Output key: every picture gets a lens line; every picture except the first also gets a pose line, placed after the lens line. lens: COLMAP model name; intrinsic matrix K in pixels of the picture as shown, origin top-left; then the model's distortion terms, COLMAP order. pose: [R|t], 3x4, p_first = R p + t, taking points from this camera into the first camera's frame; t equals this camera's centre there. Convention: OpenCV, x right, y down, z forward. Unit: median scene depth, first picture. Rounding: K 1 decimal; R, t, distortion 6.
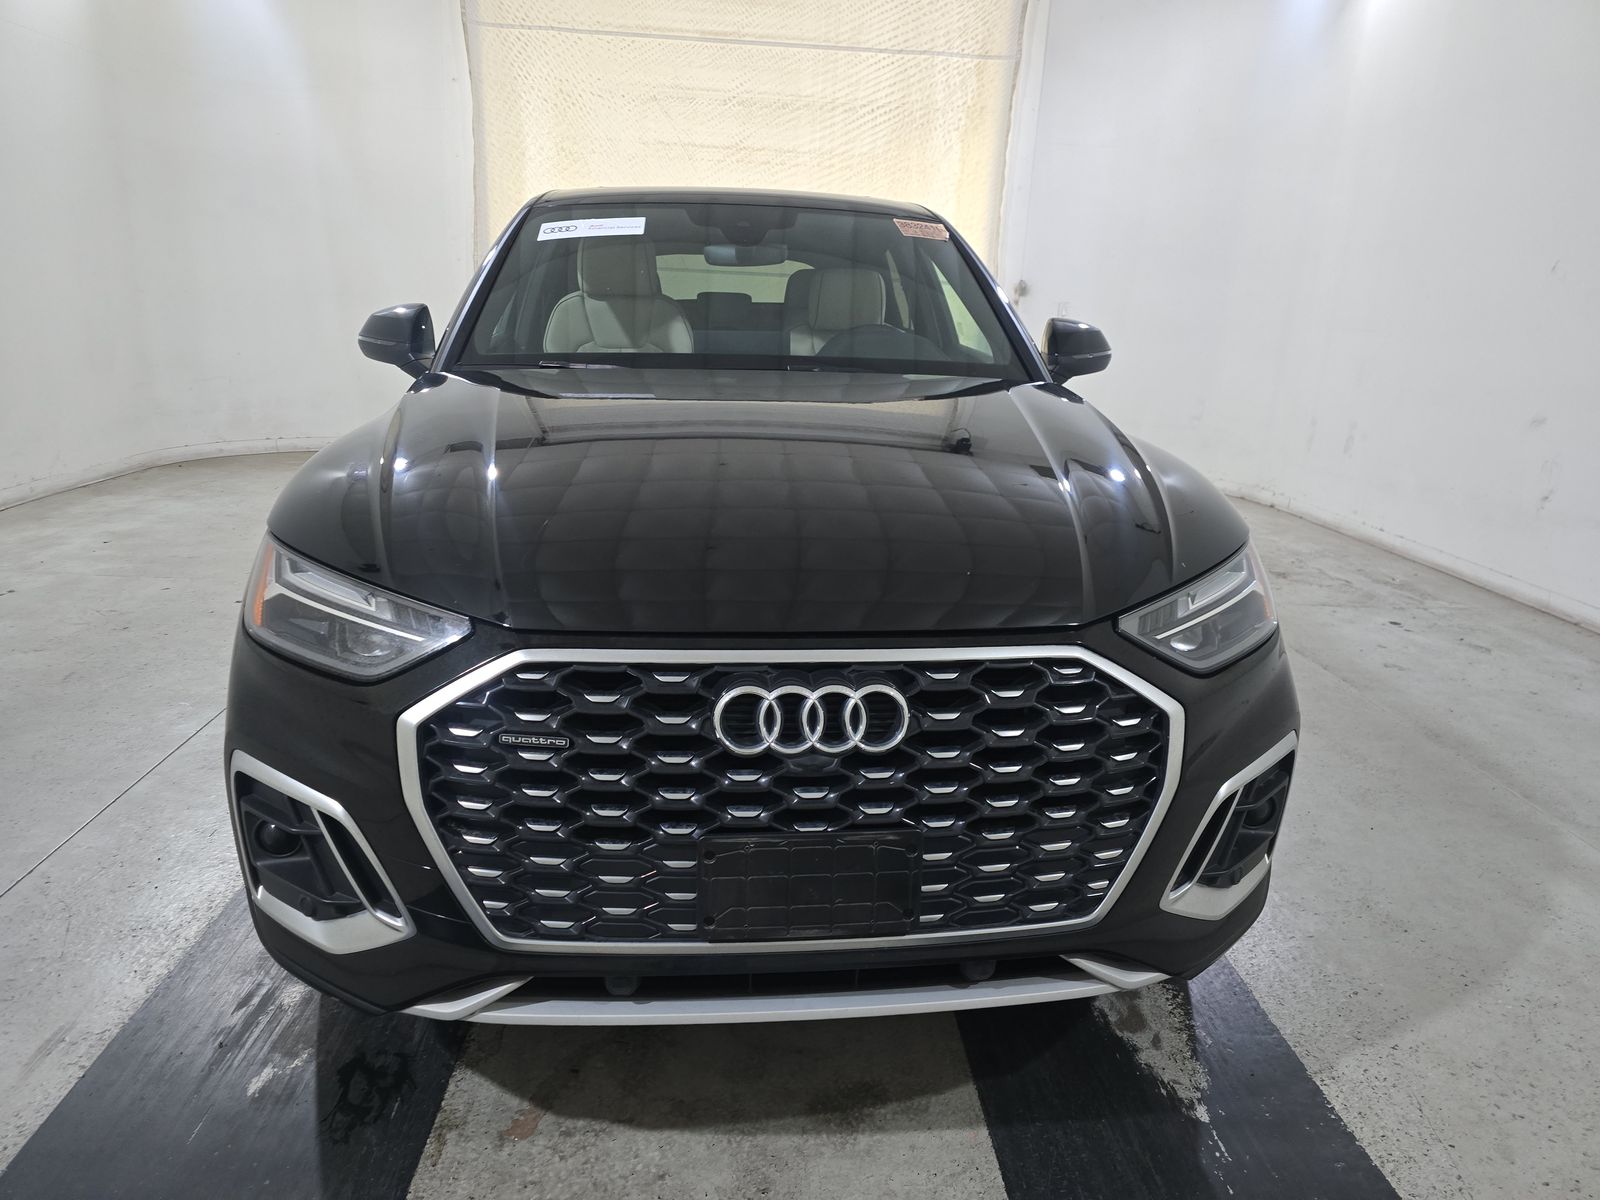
lens RADIAL K [[1051.3, 0, 803.3], [0, 1051.3, 599.4], [0, 0, 1]] dist [0.029548, -0.029866]
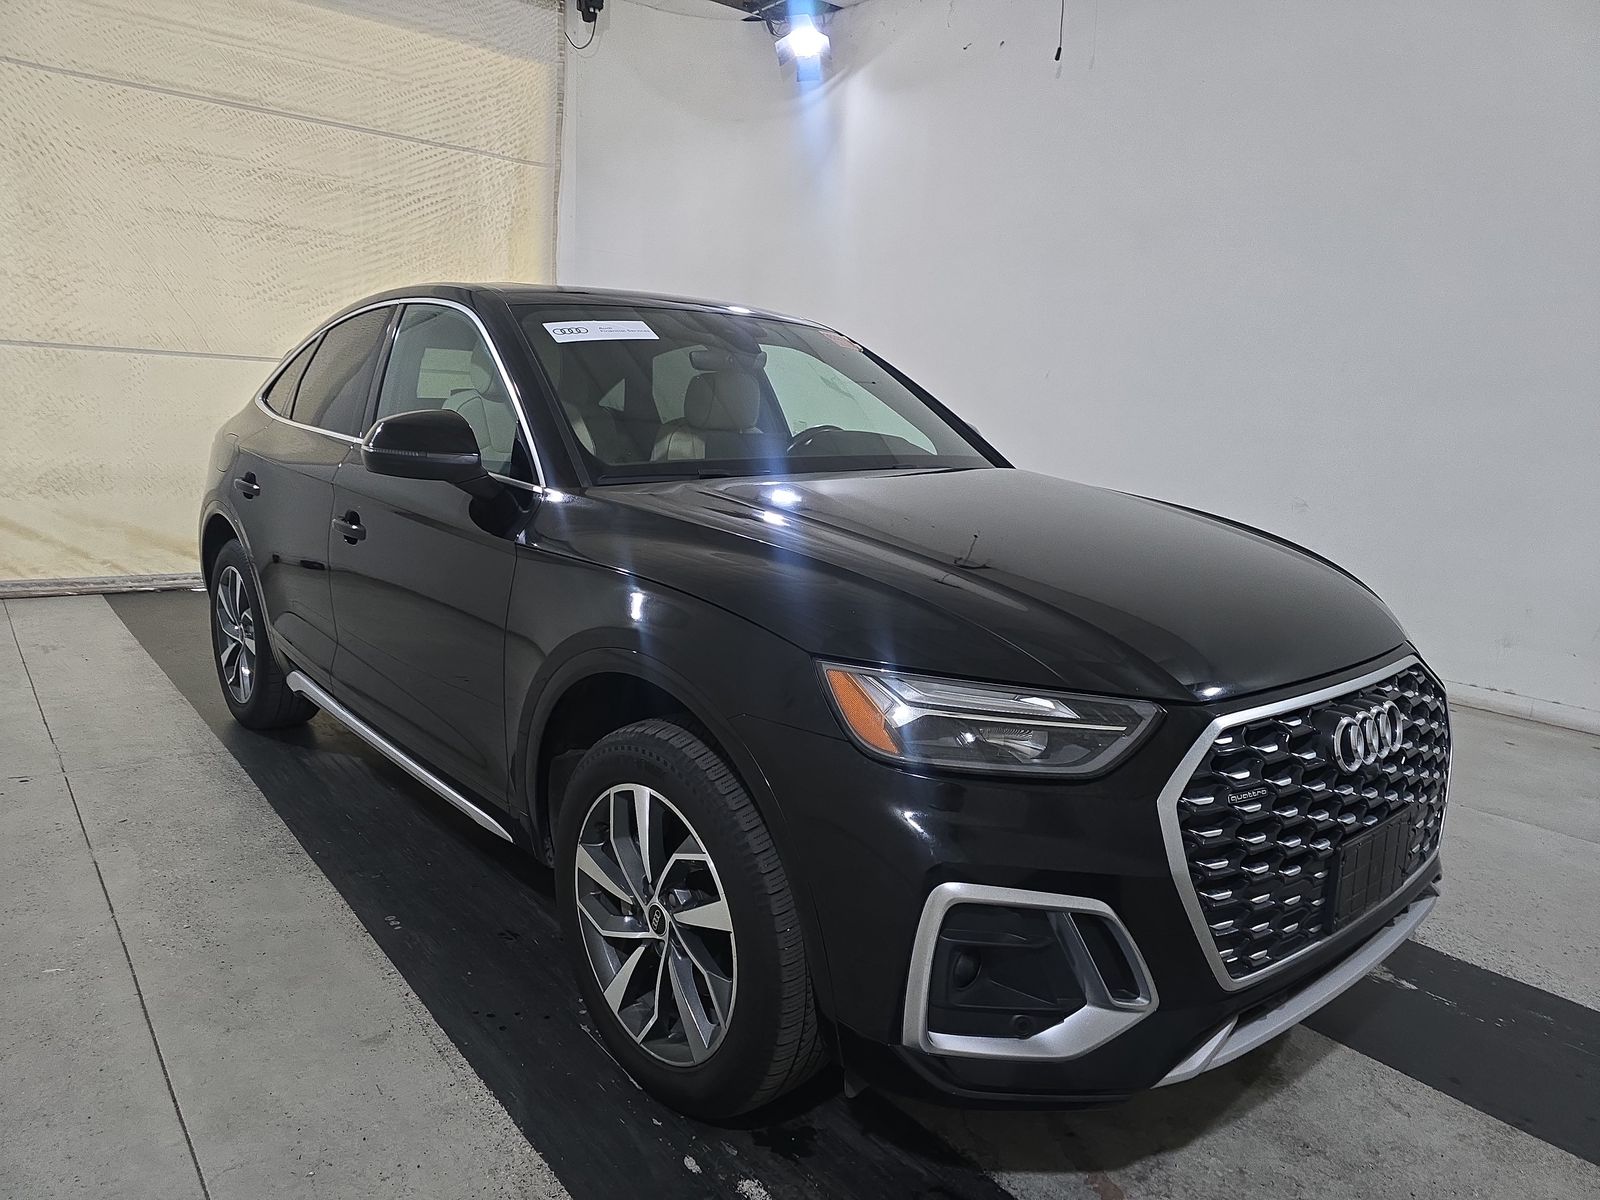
lens RADIAL K [[1051.3, 0, 800.8], [0, 1051.3, 595.8], [0, 0, 1]] dist [0.029548, -0.029866]
pose [[0.824335, -0.100712, 0.557071, -0.223266], [0.145913, 0.988598, -0.037191, -0.019068], [-0.546974, 0.111942, 0.829632, 0.049608]]
